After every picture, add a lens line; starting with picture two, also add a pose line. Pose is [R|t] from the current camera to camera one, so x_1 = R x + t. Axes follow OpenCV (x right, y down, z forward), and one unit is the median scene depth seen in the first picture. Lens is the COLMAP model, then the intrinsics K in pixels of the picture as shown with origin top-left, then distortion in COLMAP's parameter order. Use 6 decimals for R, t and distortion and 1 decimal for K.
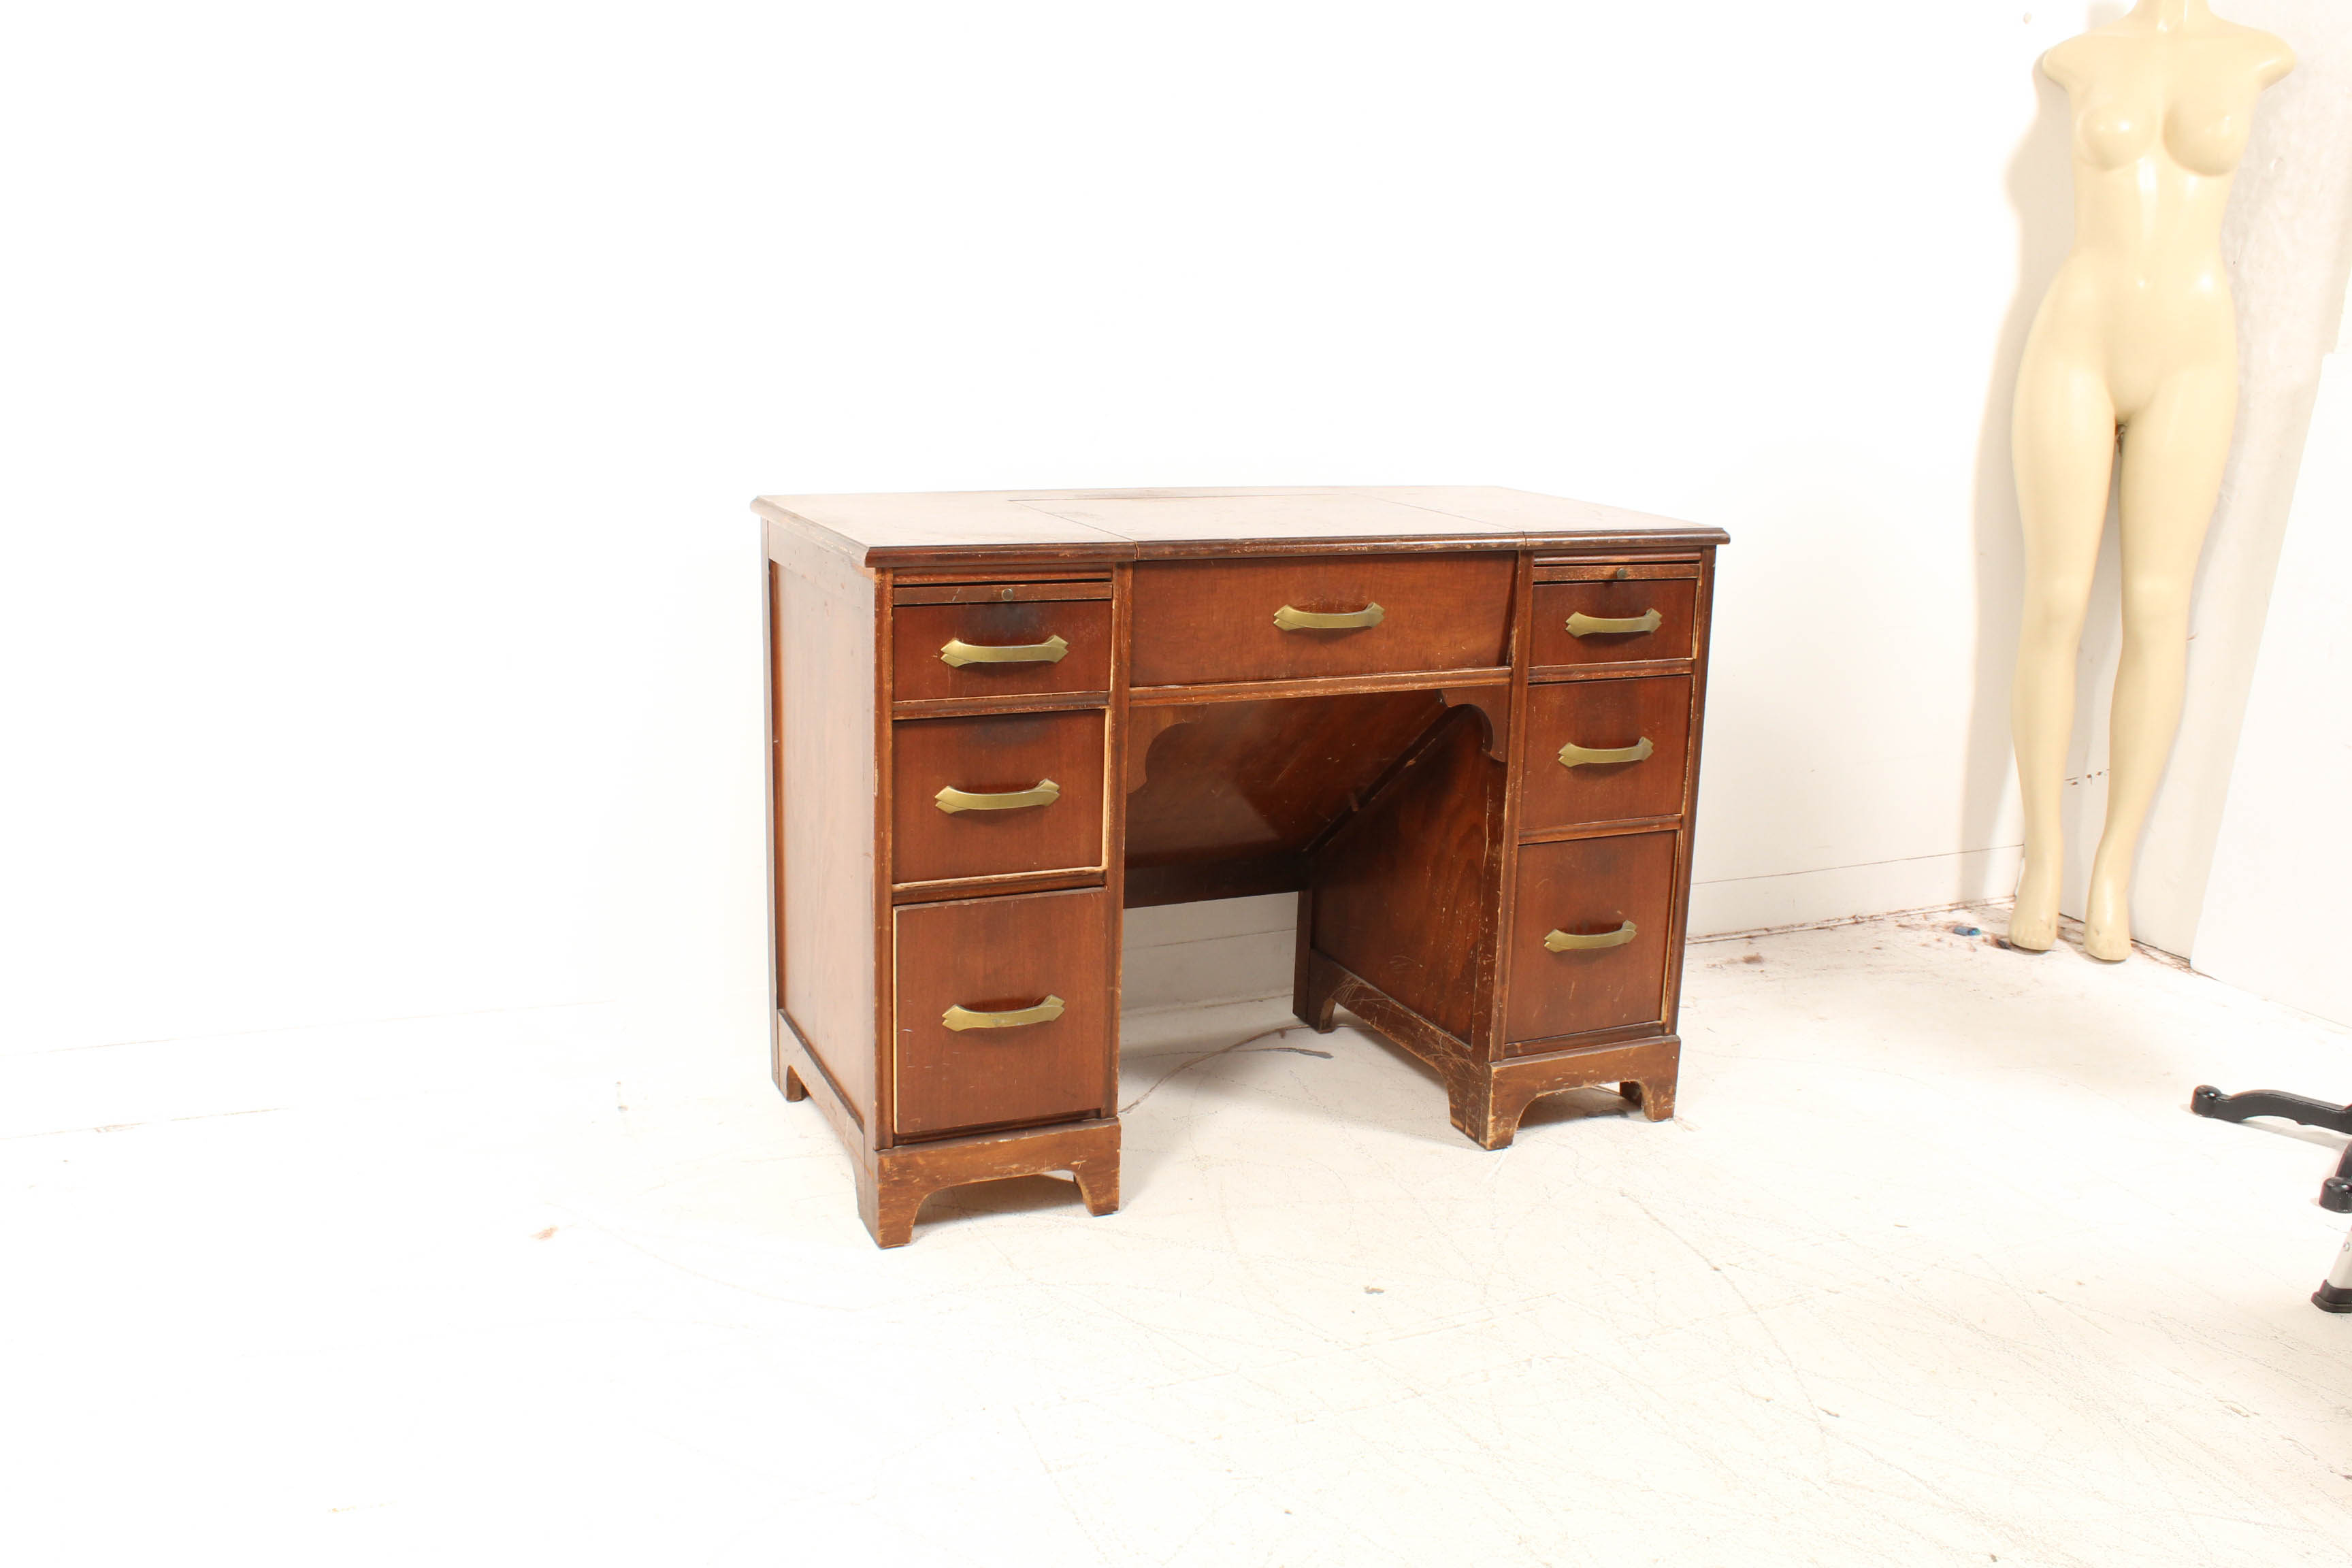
lens RADIAL K [[2093.4, 0, 1185.7], [0, 2093.4, 785.5], [0, 0, 1]] dist [-0.129563, 0.024798]
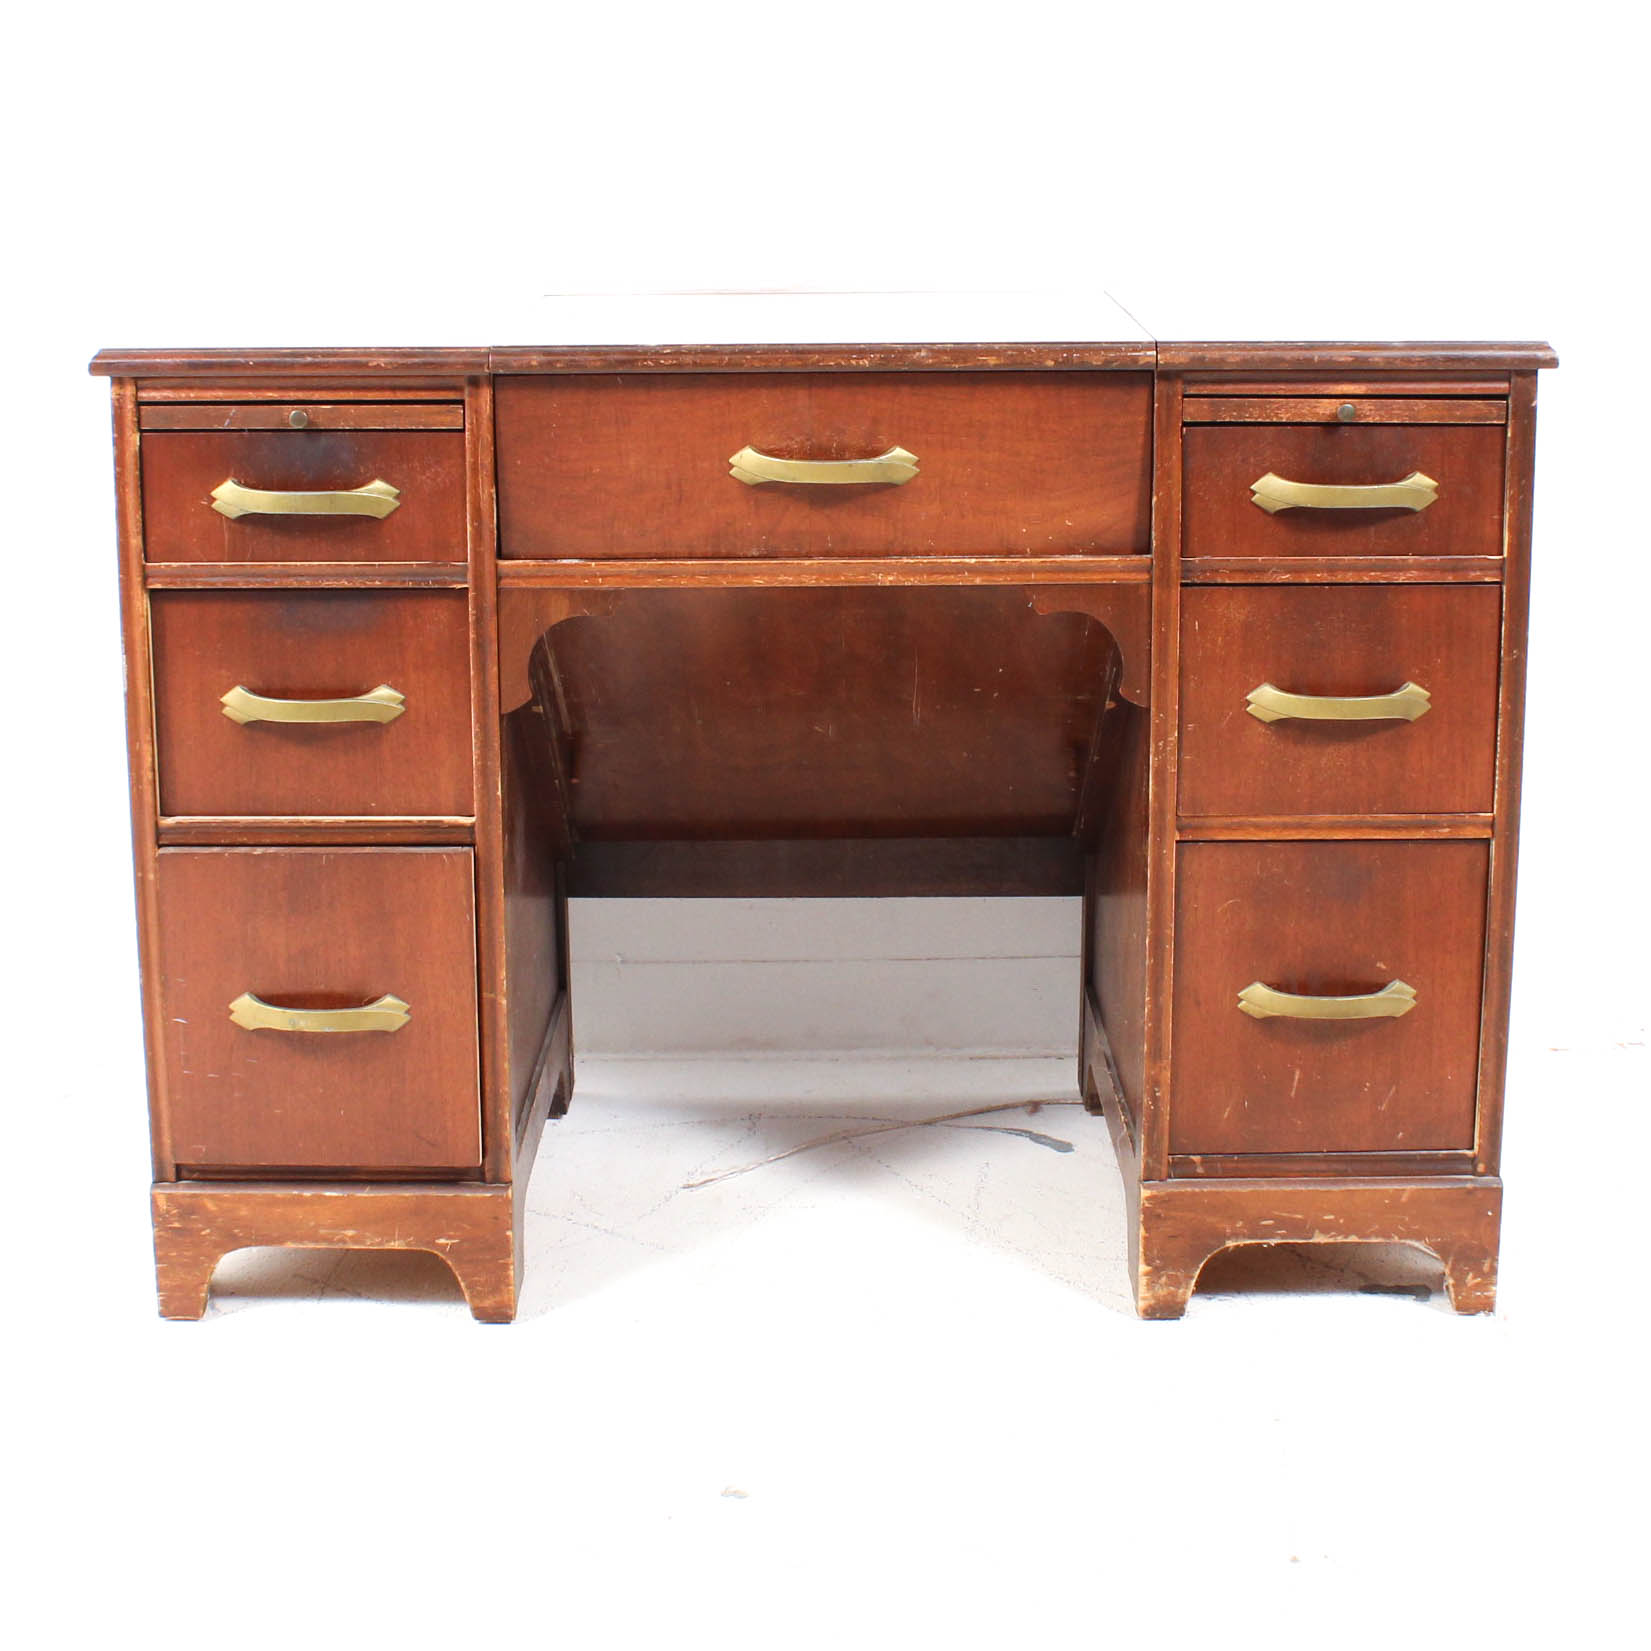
lens RADIAL K [[2957.7, 0, 802.4], [0, 2957.7, 703.3], [0, 0, 1]] dist [-0.143214, 0.000000]
pose [[0.910998, 0.060758, -0.407910, 0.434019], [-0.064924, 0.997884, 0.003637, -0.009097], [0.407268, 0.023170, 0.913015, 0.146824]]
